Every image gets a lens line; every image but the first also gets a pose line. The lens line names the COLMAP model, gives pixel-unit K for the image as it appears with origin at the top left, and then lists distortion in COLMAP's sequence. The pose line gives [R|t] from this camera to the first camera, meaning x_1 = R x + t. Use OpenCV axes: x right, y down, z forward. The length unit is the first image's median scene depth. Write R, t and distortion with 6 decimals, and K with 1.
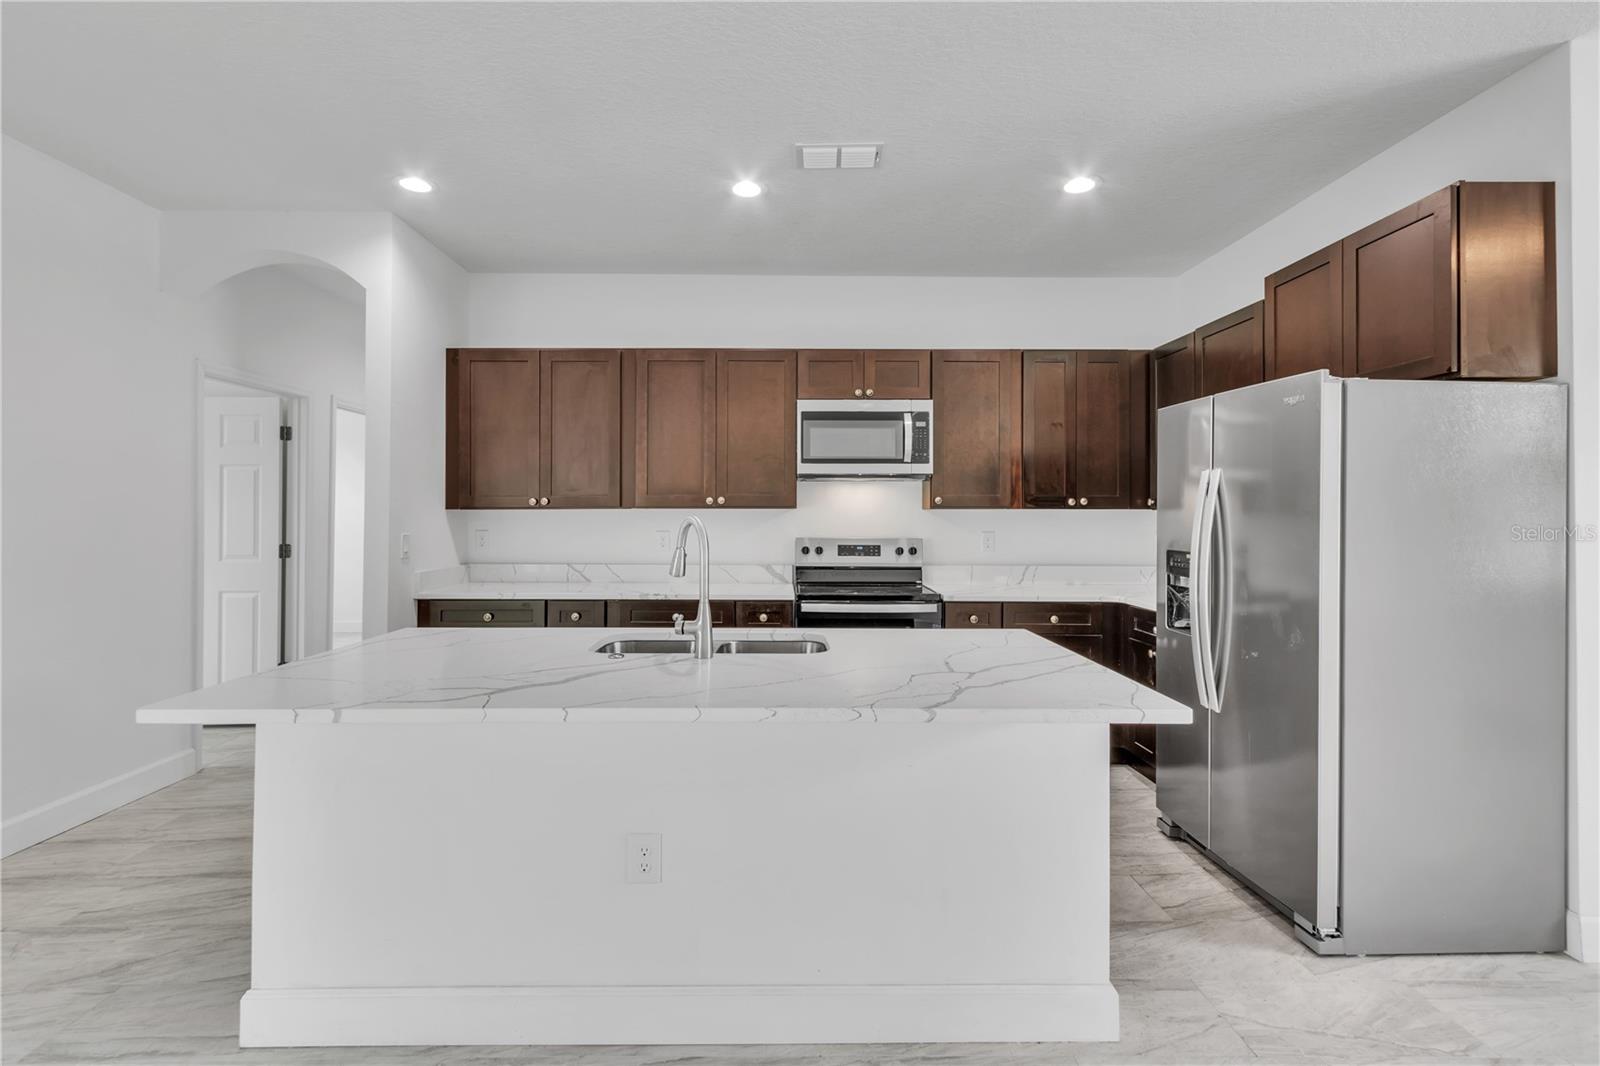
lens RADIAL K [[741.4, 0, 790.6], [0, 741.4, 505.4], [0, 0, 1]] dist [0.005879, -0.000594]
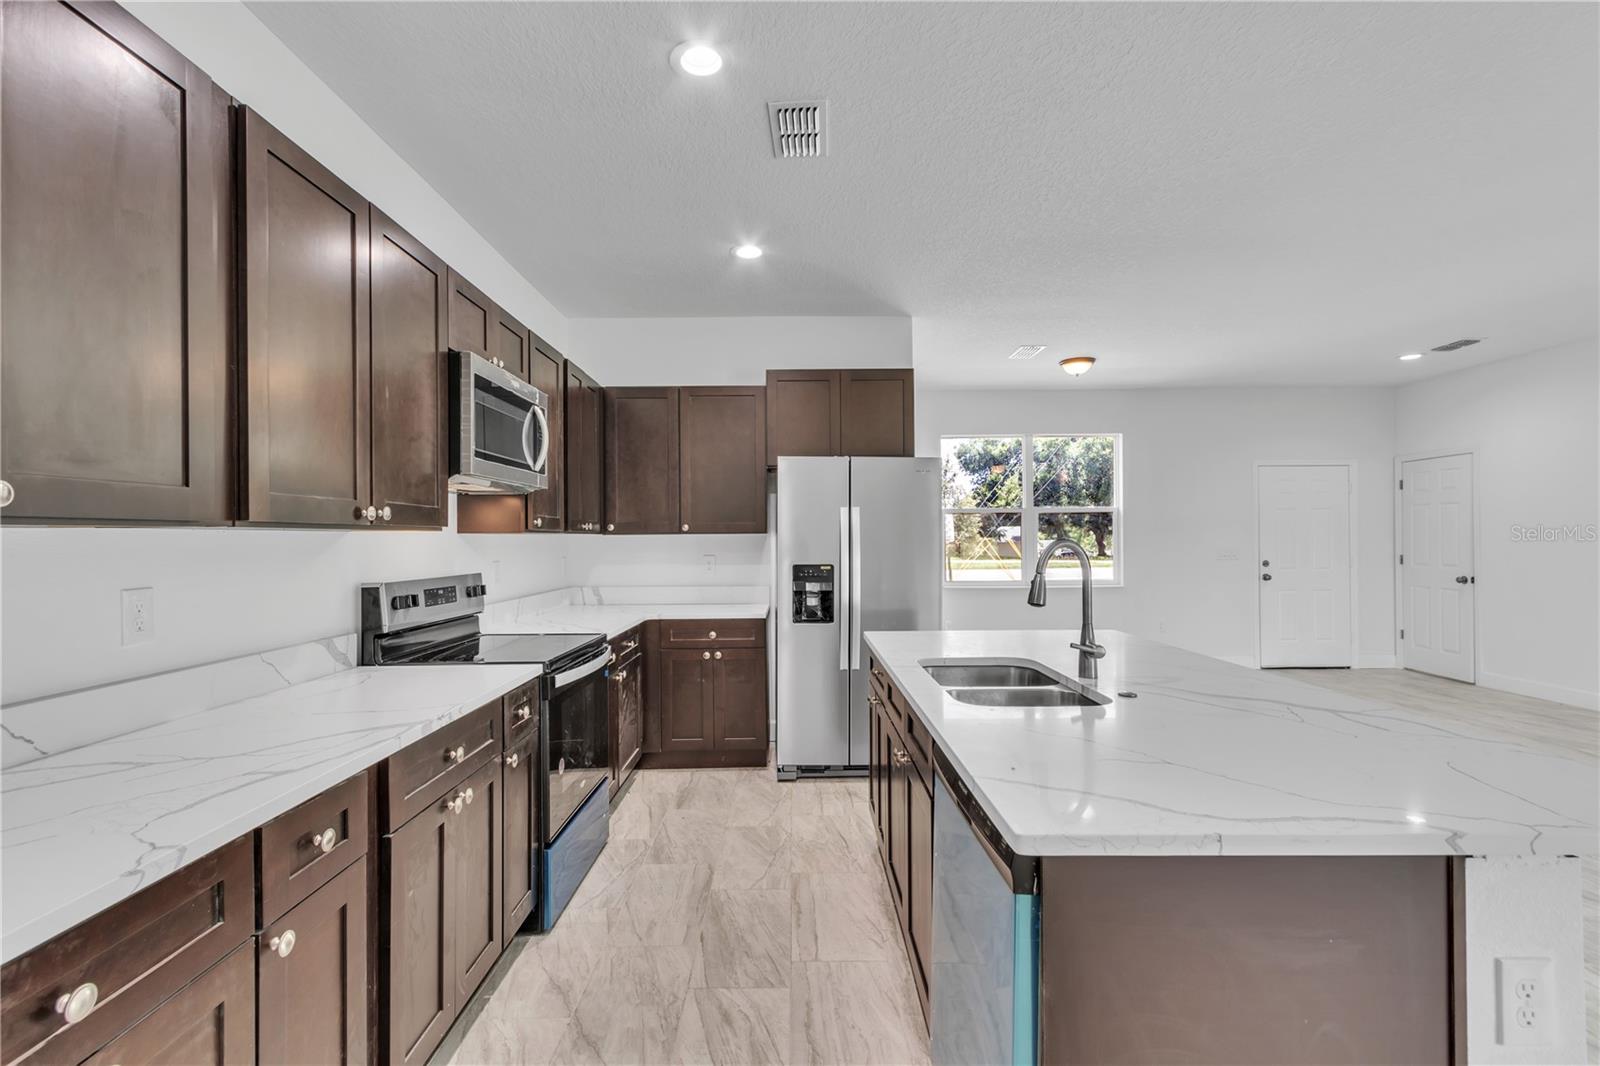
lens RADIAL K [[731.3, 0, 794.0], [0, 731.3, 534.7], [0, 0, 1]] dist [0.010533, -0.003352]
pose [[0.011064, 0.002981, 0.999934, -0.582034], [-0.004044, 0.999988, -0.002936, 0.007968], [-0.999931, -0.004011, 0.011076, 0.719908]]
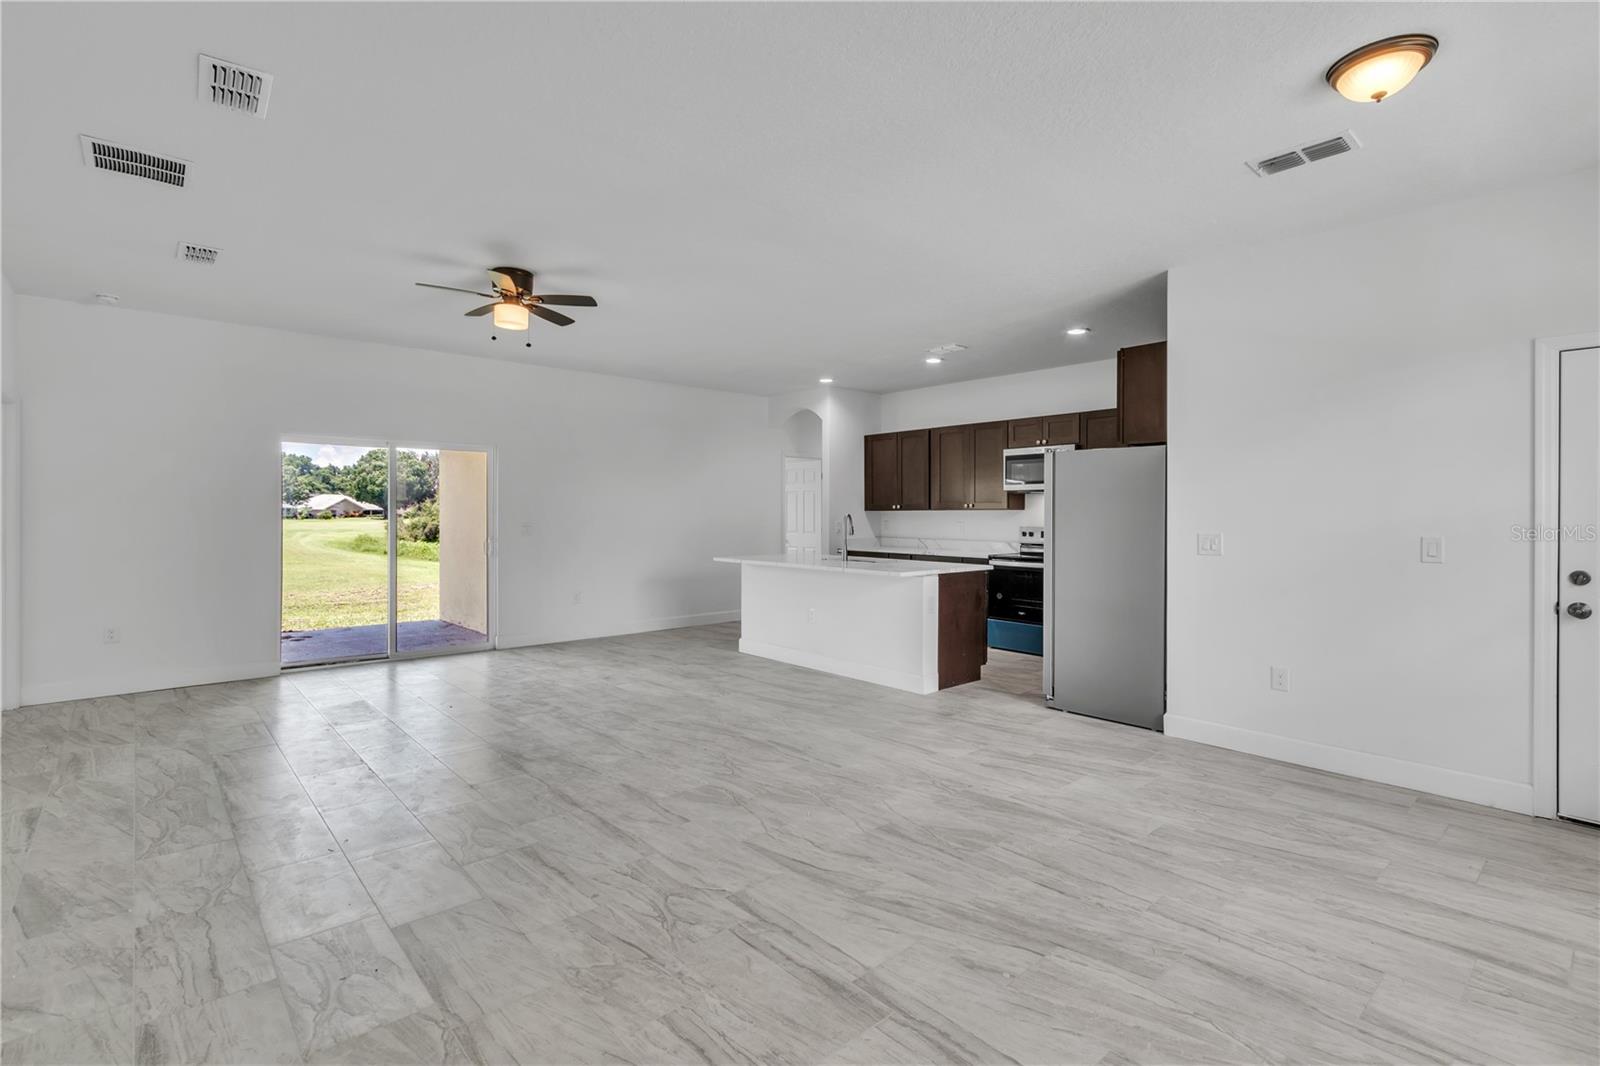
lens RADIAL K [[741.4, 0, 785.1], [0, 741.4, 513.3], [0, 0, 1]] dist [0.005879, -0.000594]
pose [[0.647577, -0.000976, -0.761999, 1.028321], [0.006445, 0.999970, 0.004197, 0.001766], [0.761973, -0.007629, 0.647564, -0.566683]]
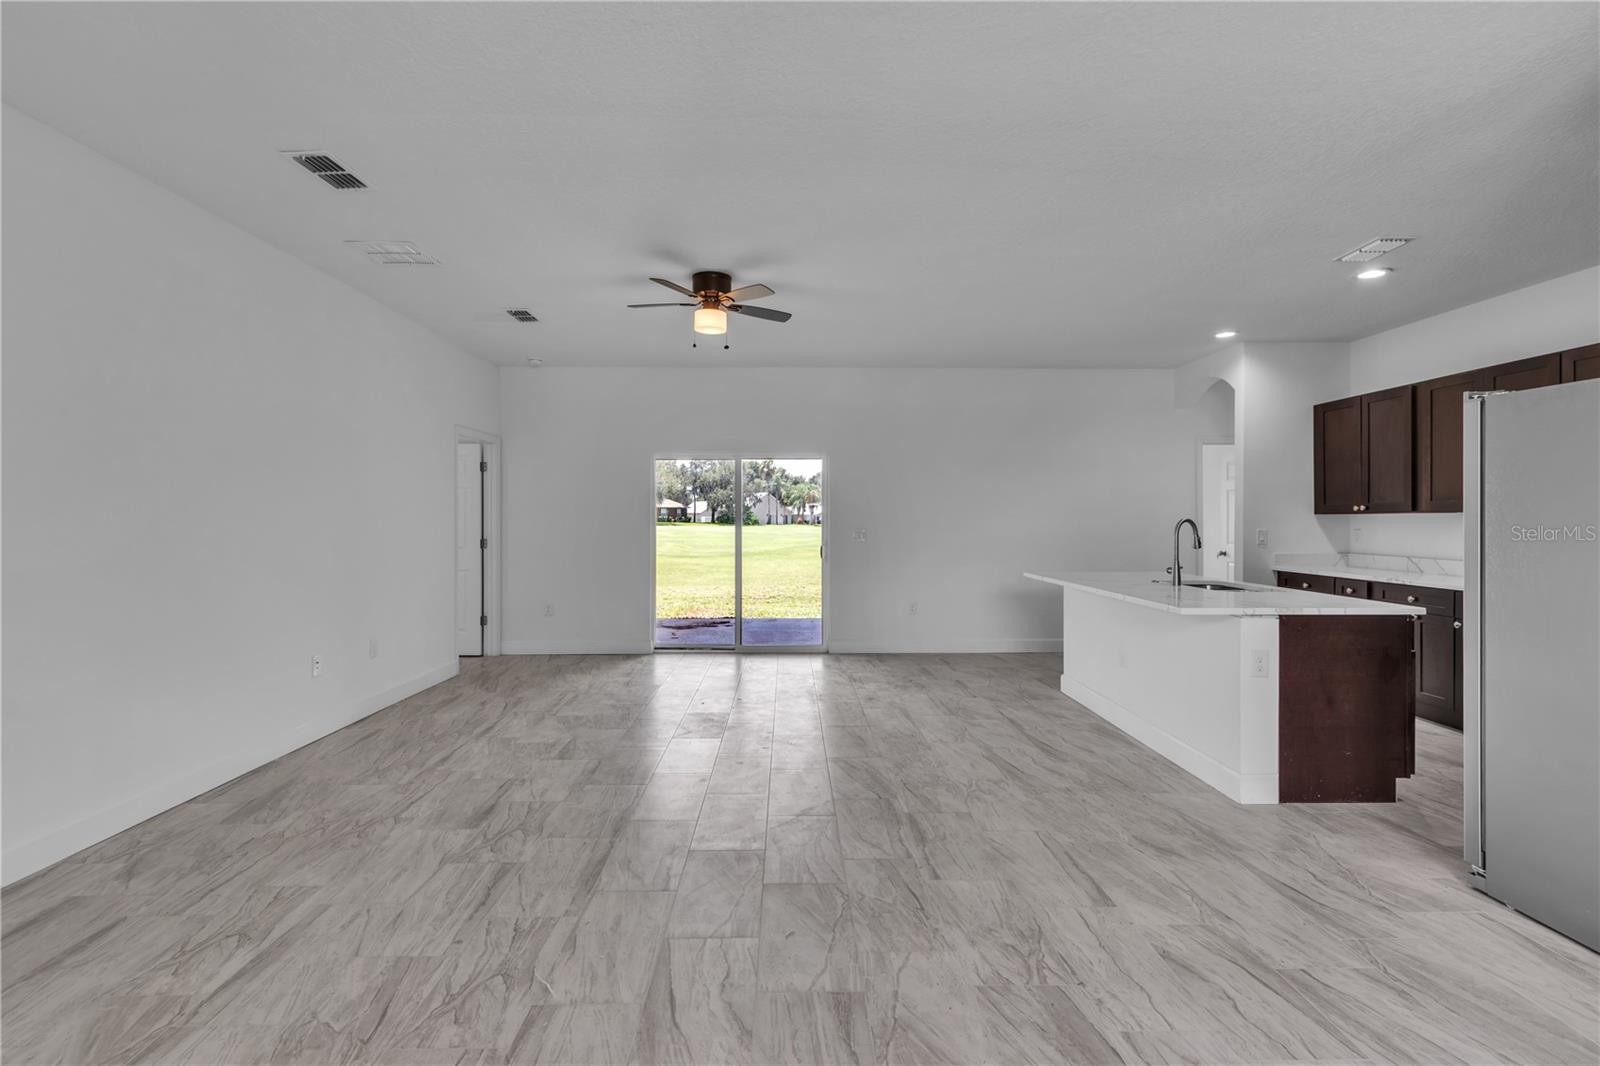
lens RADIAL K [[731.3, 0, 798.3], [0, 731.3, 525.4], [0, 0, 1]] dist [0.010533, -0.003352]
pose [[0.004040, 0.006810, -0.999969, 1.007409], [0.010570, 0.999921, 0.006853, 0.006492], [0.999936, -0.010598, 0.003967, -0.036581]]
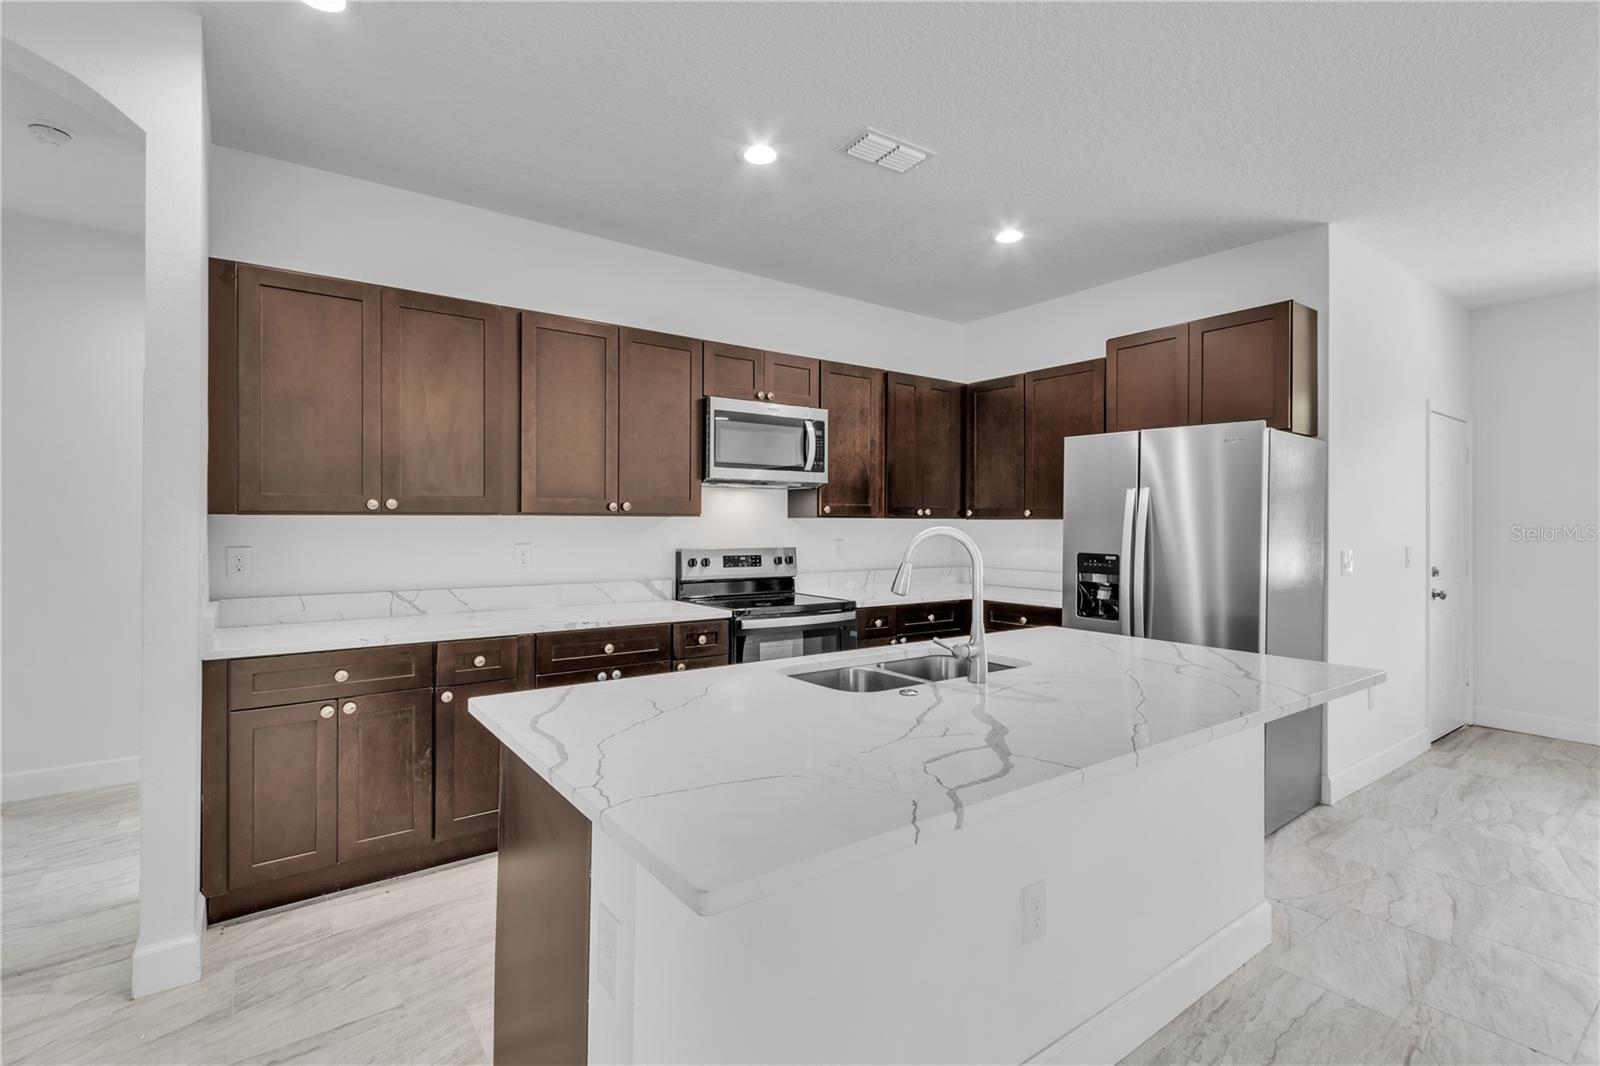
lens RADIAL K [[741.4, 0, 788.4], [0, 741.4, 519.6], [0, 0, 1]] dist [0.005879, -0.000594]
pose [[0.815807, 0.004204, 0.578310, -0.431798], [-0.009074, 0.999944, 0.005531, 0.002065], [-0.578254, -0.009759, 0.815799, 0.203816]]
